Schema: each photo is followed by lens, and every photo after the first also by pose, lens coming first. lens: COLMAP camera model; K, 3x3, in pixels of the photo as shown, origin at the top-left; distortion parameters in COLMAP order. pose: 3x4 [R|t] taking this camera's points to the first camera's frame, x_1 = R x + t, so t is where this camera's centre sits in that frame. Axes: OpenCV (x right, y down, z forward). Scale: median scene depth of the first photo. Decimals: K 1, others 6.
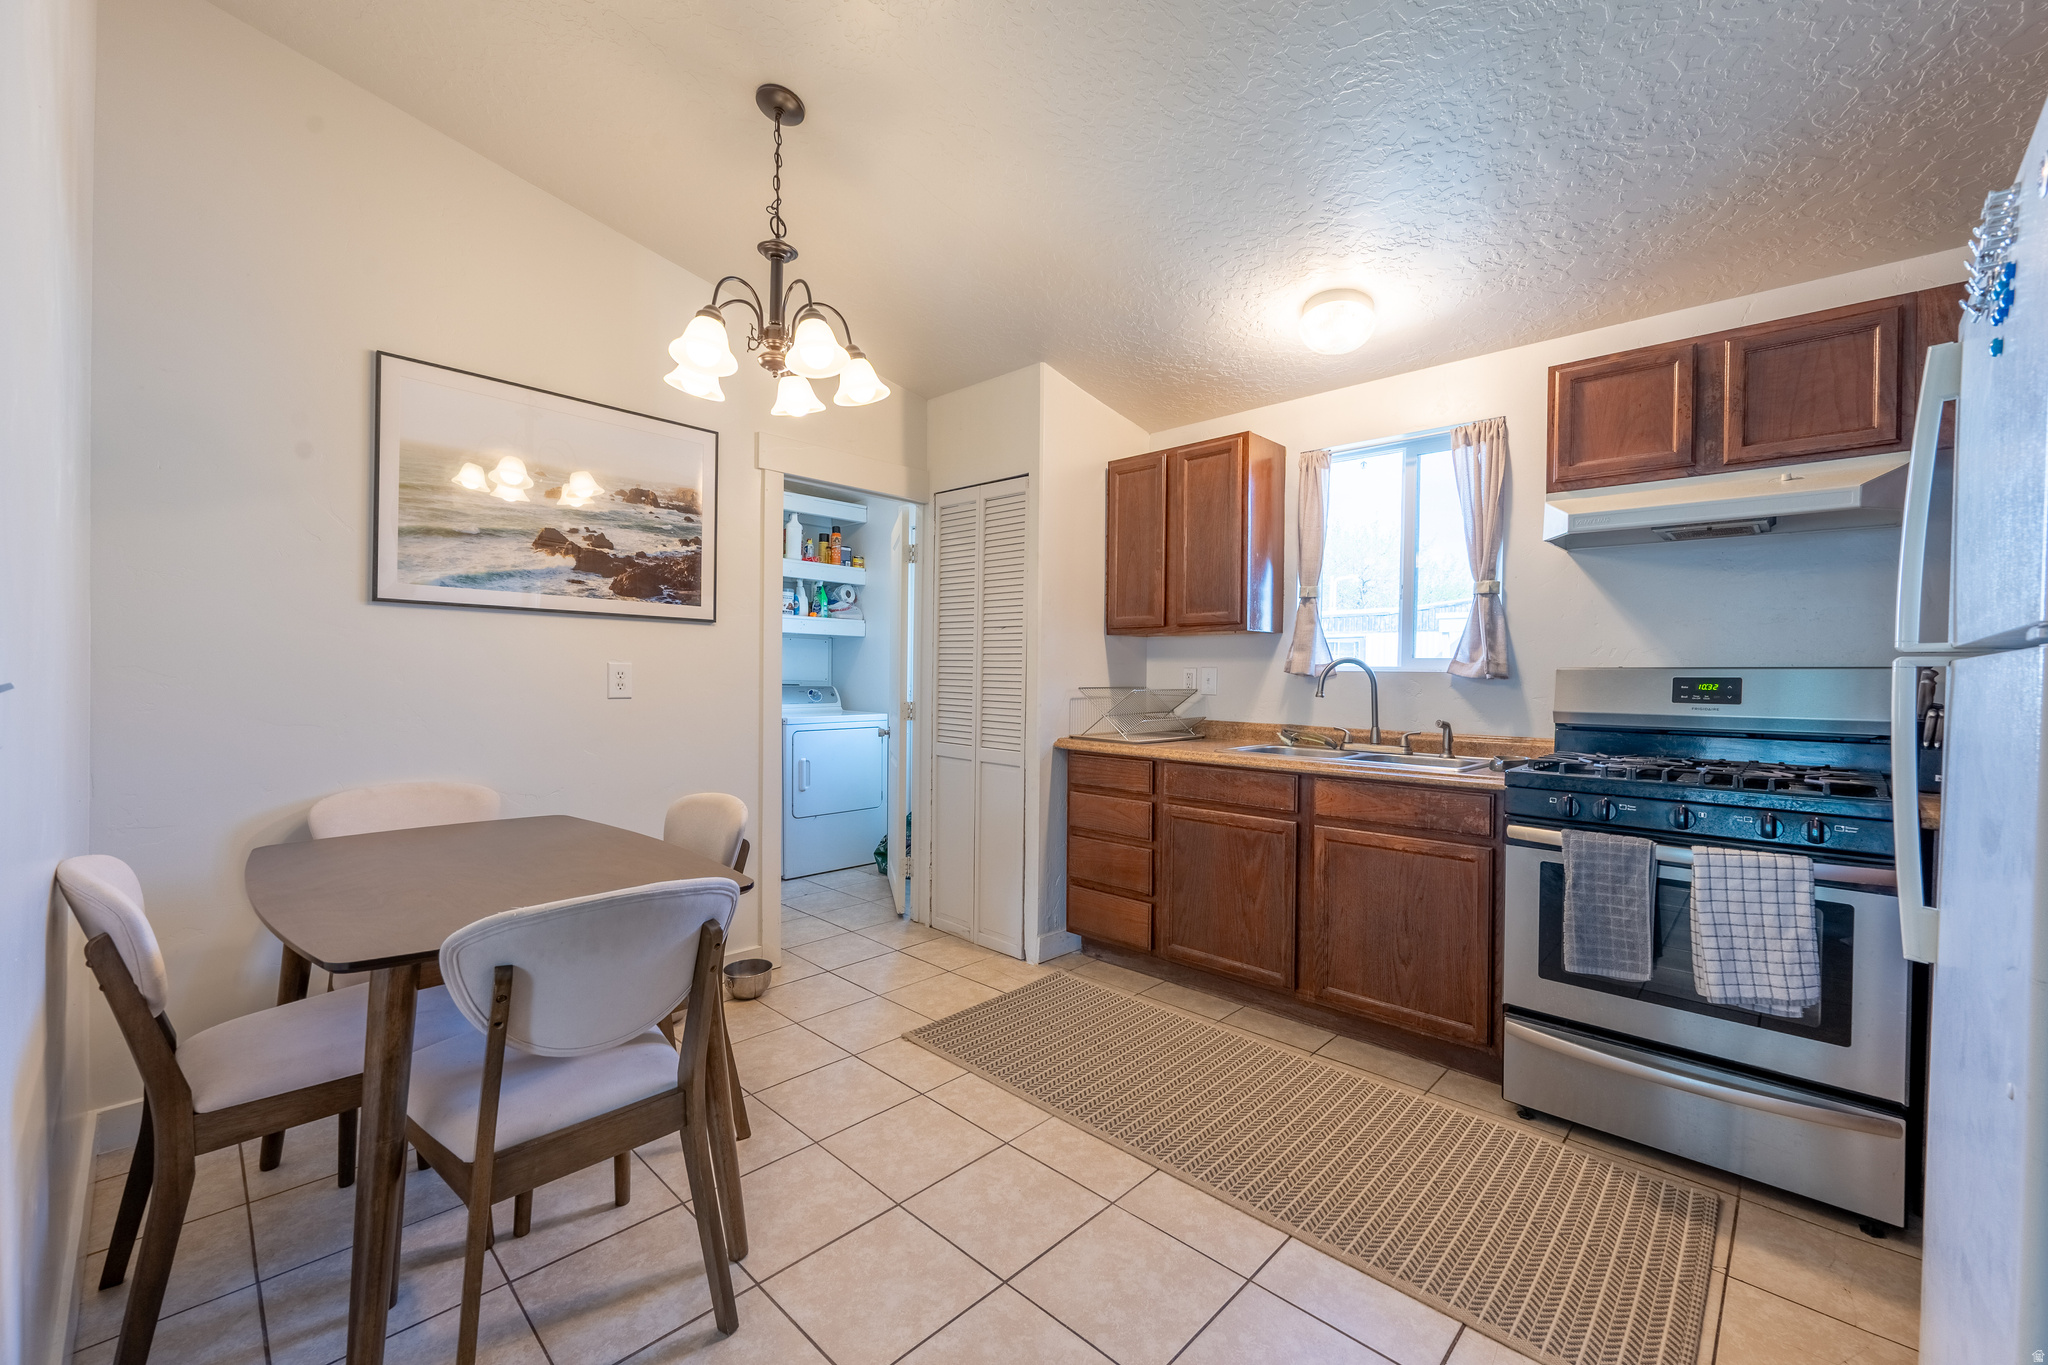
lens RADIAL K [[824.4, 0, 1029.9], [0, 824.4, 678.9], [0, 0, 1]] dist [-0.005016, -0.000178]
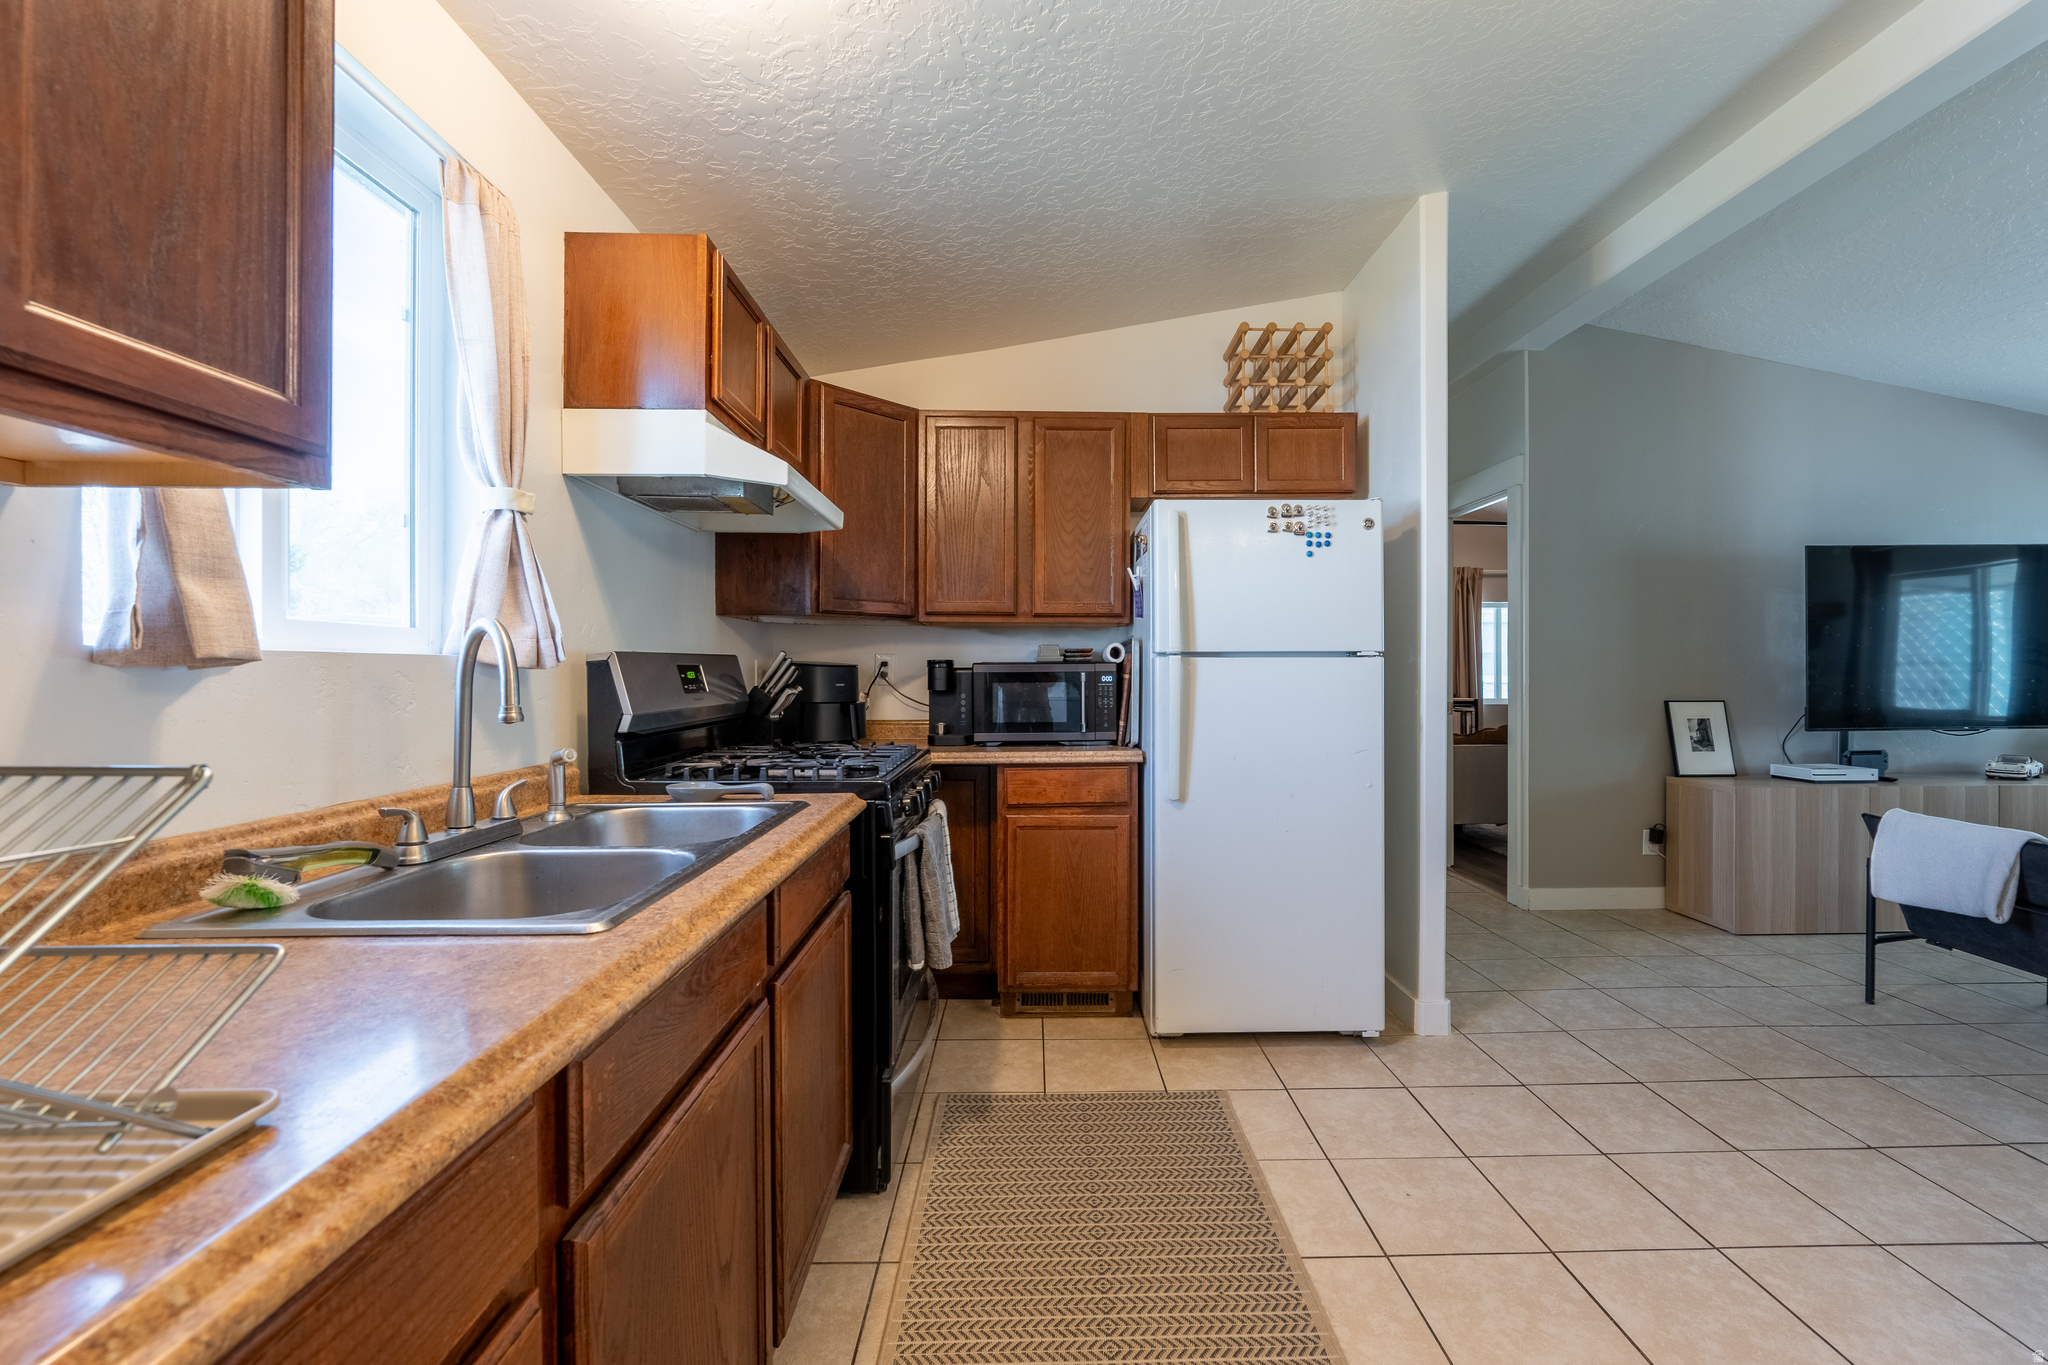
lens RADIAL K [[847.4, 0, 1048.1], [0, 847.4, 675.9], [0, 0, 1]] dist [-0.004695, -0.000019]
pose [[-0.707042, -0.016219, 0.706986, -0.092564], [-0.002372, 0.999786, 0.020564, -0.007785], [-0.707168, 0.012863, -0.706929, 1.120363]]
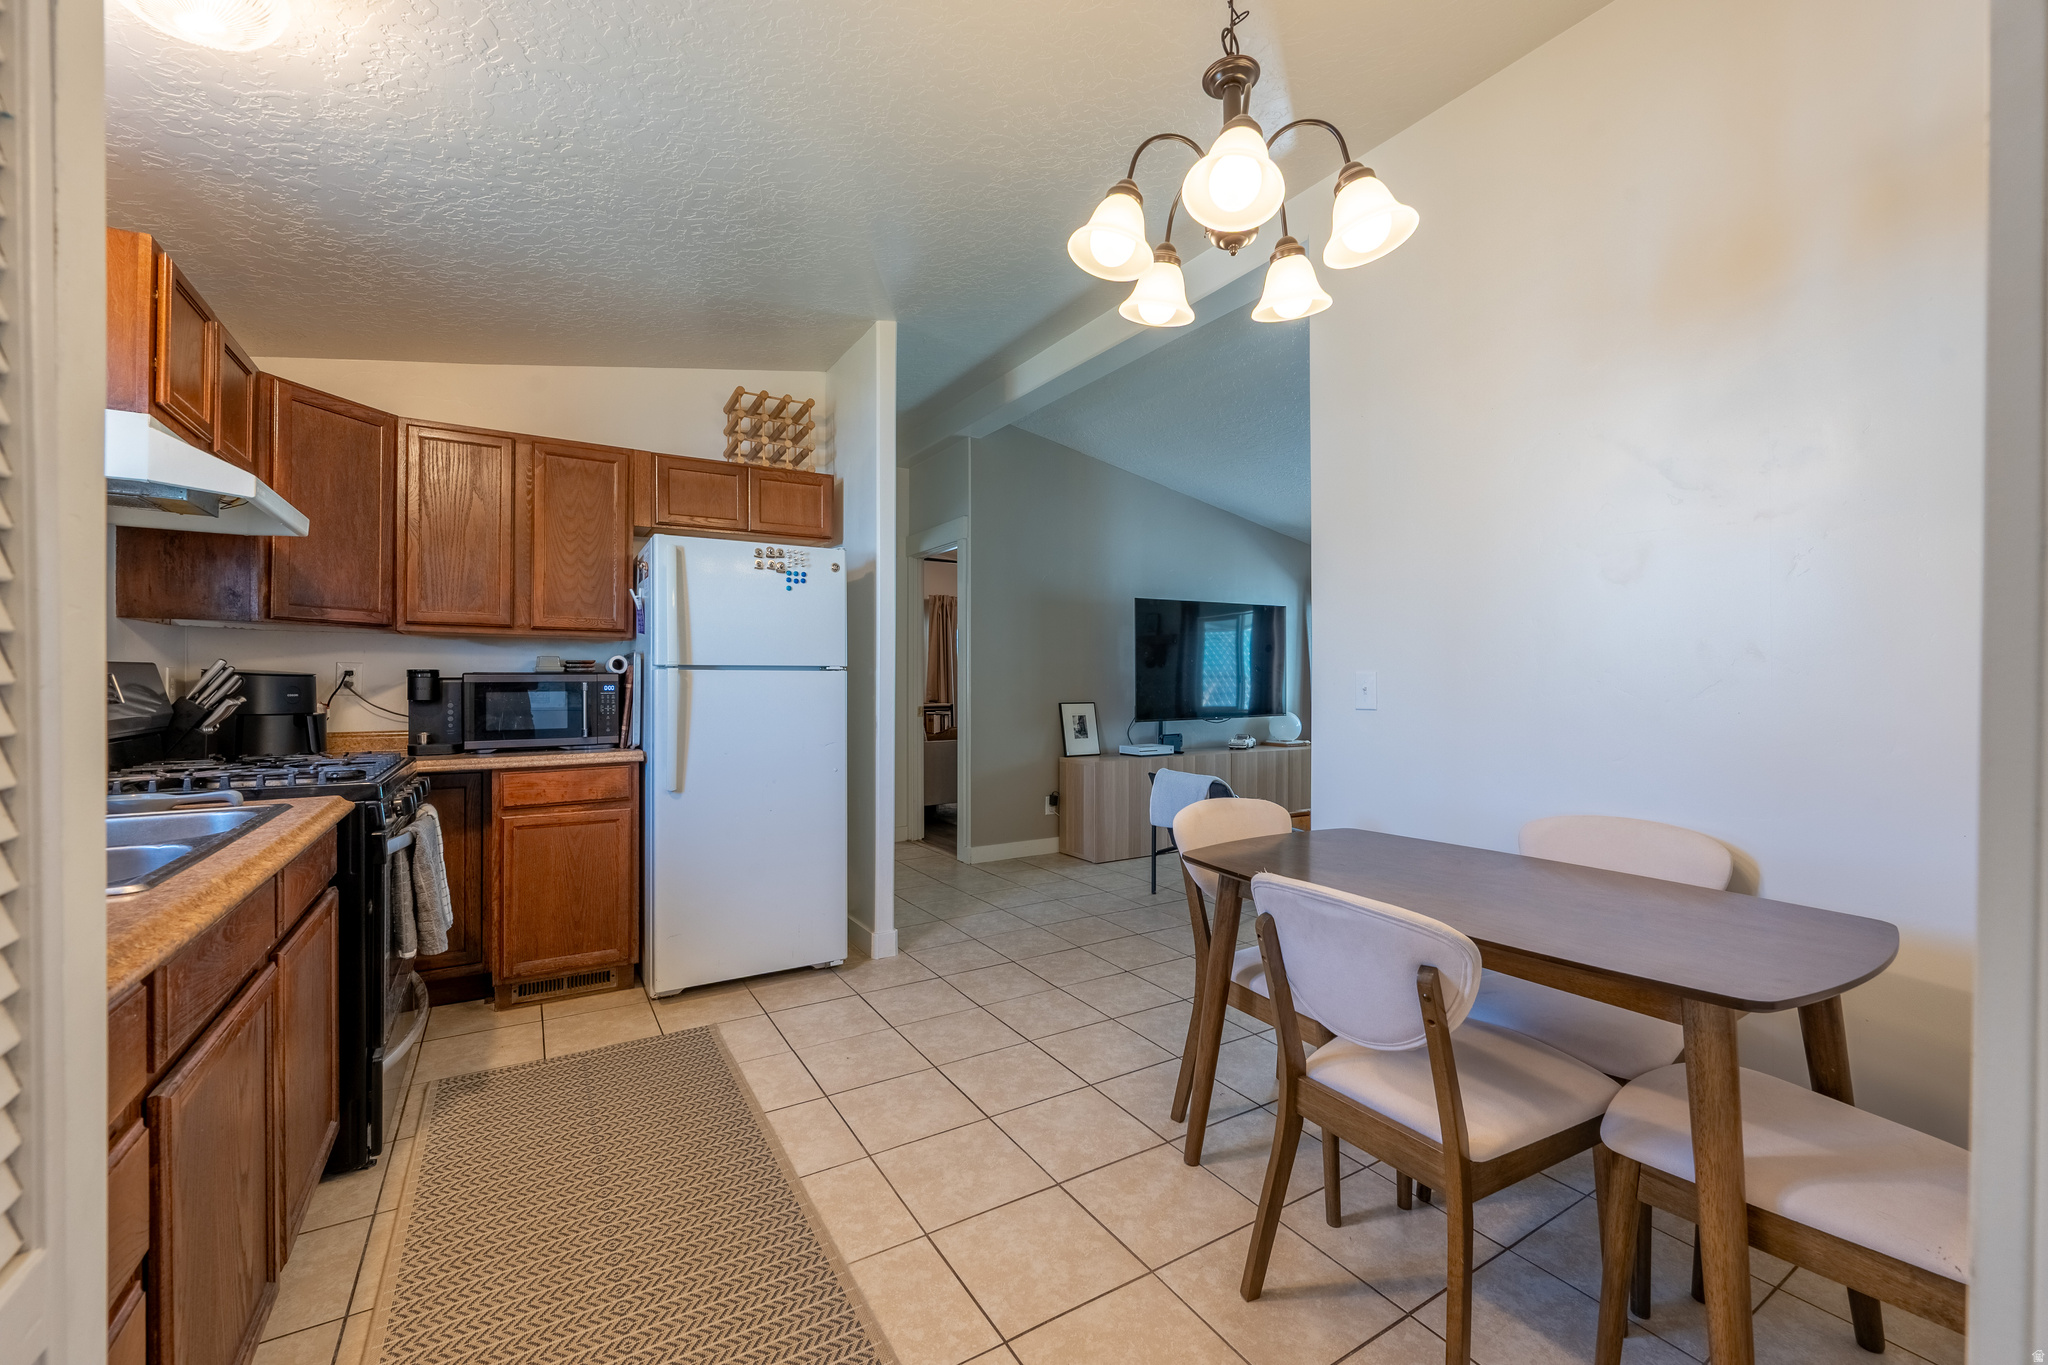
lens RADIAL K [[826.4, 0, 1031.3], [0, 826.4, 680.3], [0, 0, 1]] dist [-0.006826, -0.000326]
pose [[-0.968479, -0.014314, 0.248682, -0.238474], [-0.012021, 0.999870, 0.010737, -0.012363], [-0.248804, 0.007410, -0.968526, 1.272527]]
